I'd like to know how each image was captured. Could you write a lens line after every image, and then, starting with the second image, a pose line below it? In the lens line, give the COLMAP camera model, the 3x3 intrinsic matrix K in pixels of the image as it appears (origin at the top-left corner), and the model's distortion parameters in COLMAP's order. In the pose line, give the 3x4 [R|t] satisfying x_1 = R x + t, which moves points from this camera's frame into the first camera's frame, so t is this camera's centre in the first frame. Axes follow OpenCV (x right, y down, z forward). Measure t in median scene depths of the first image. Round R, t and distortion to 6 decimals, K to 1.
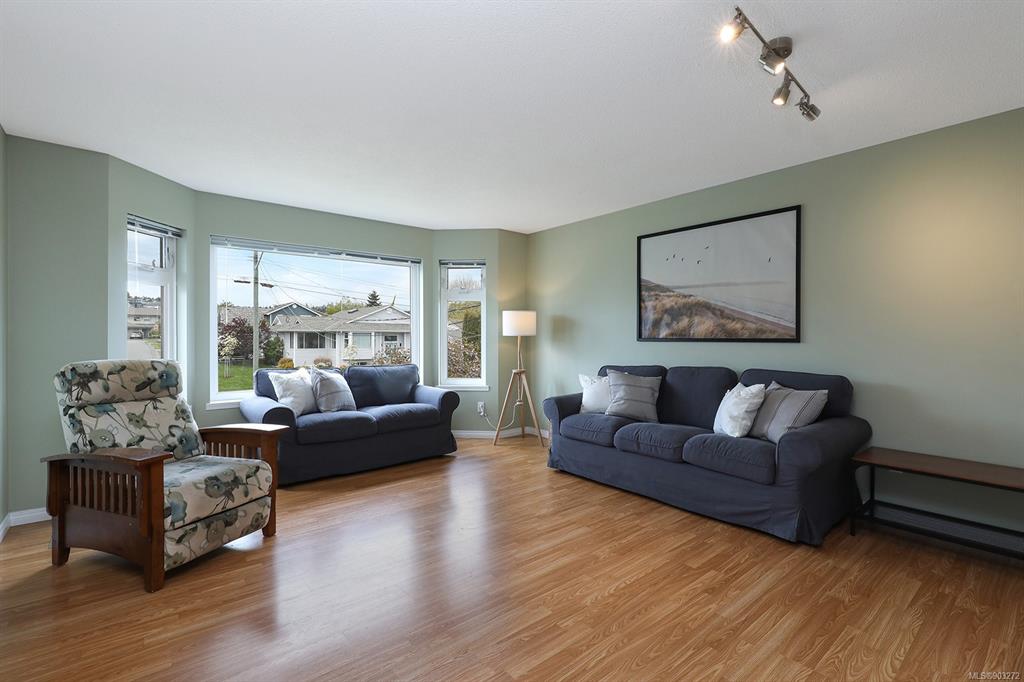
lens RADIAL K [[467.9, 0, 508.7], [0, 467.9, 345.8], [0, 0, 1]] dist [-0.003145, 0.001587]
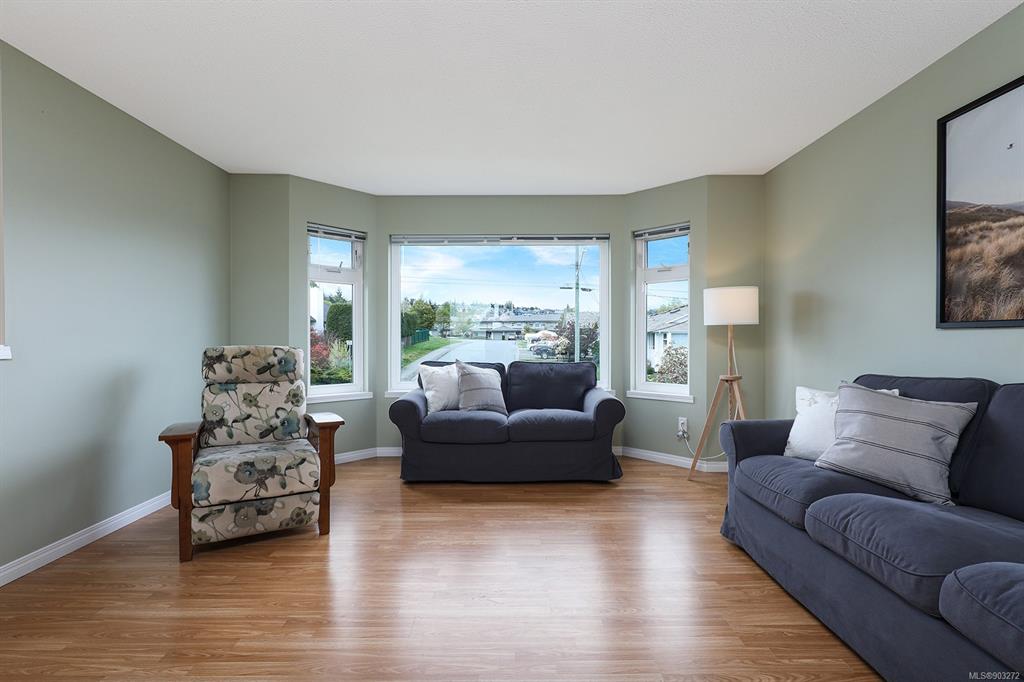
lens RADIAL K [[467.9, 0, 509.8], [0, 467.9, 343.9], [0, 0, 1]] dist [-0.003145, 0.001587]
pose [[0.770382, 0.005988, -0.637554, 0.270764], [-0.010700, 0.999936, -0.003538, 0.015101], [0.637492, 0.009548, 0.770398, 0.361927]]
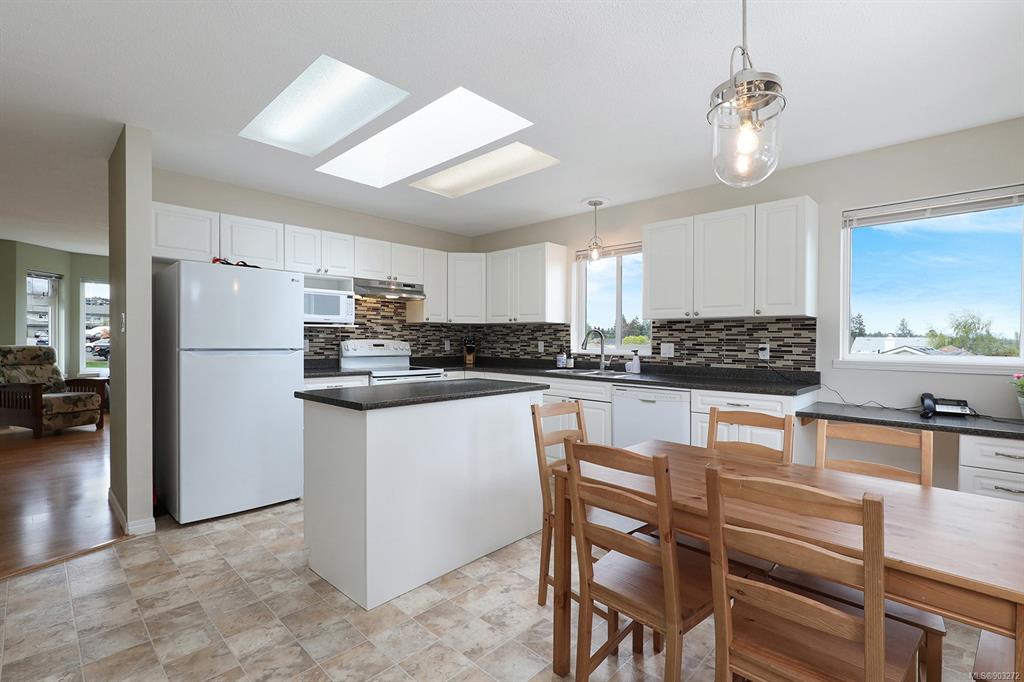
lens RADIAL K [[467.9, 0, 510.0], [0, 467.9, 353.0], [0, 0, 1]] dist [-0.003145, 0.001587]
pose [[0.993509, 0.011866, 0.113135, 0.790693], [-0.012831, 0.999887, 0.007799, 0.013370], [-0.113030, -0.009200, 0.993549, -0.952499]]
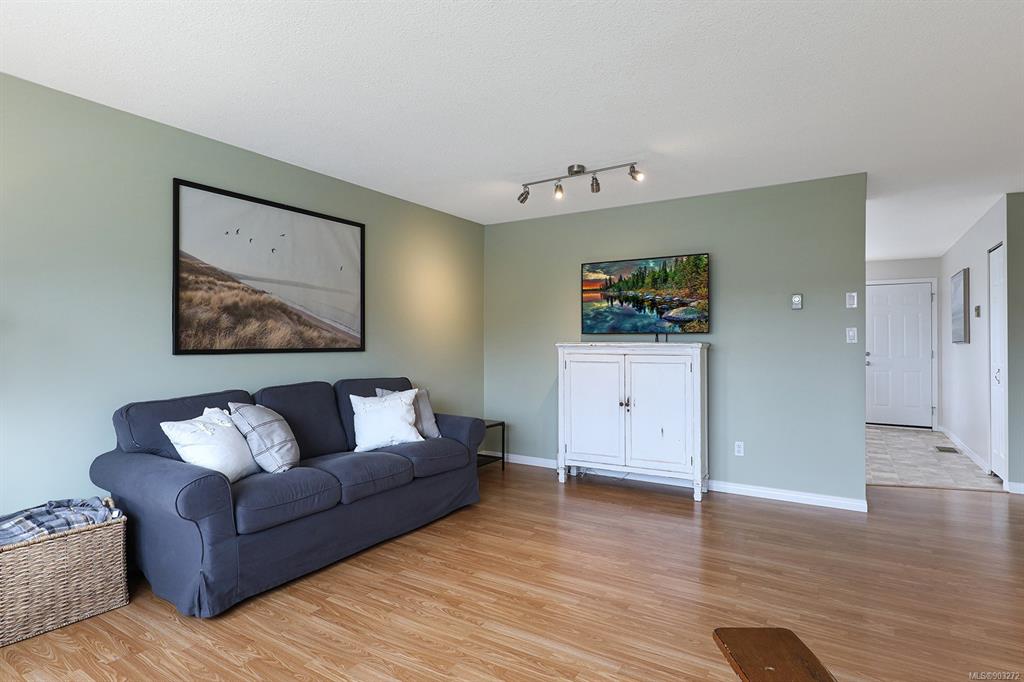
lens RADIAL K [[538.8, 0, 520.7], [0, 538.8, 345.4], [0, 0, 1]] dist [0.005468, 0.000311]
pose [[-0.325242, -0.003576, 0.945624, -0.573279], [0.021507, 0.999706, 0.011177, -0.022851], [-0.945386, 0.023973, -0.325070, 0.908925]]
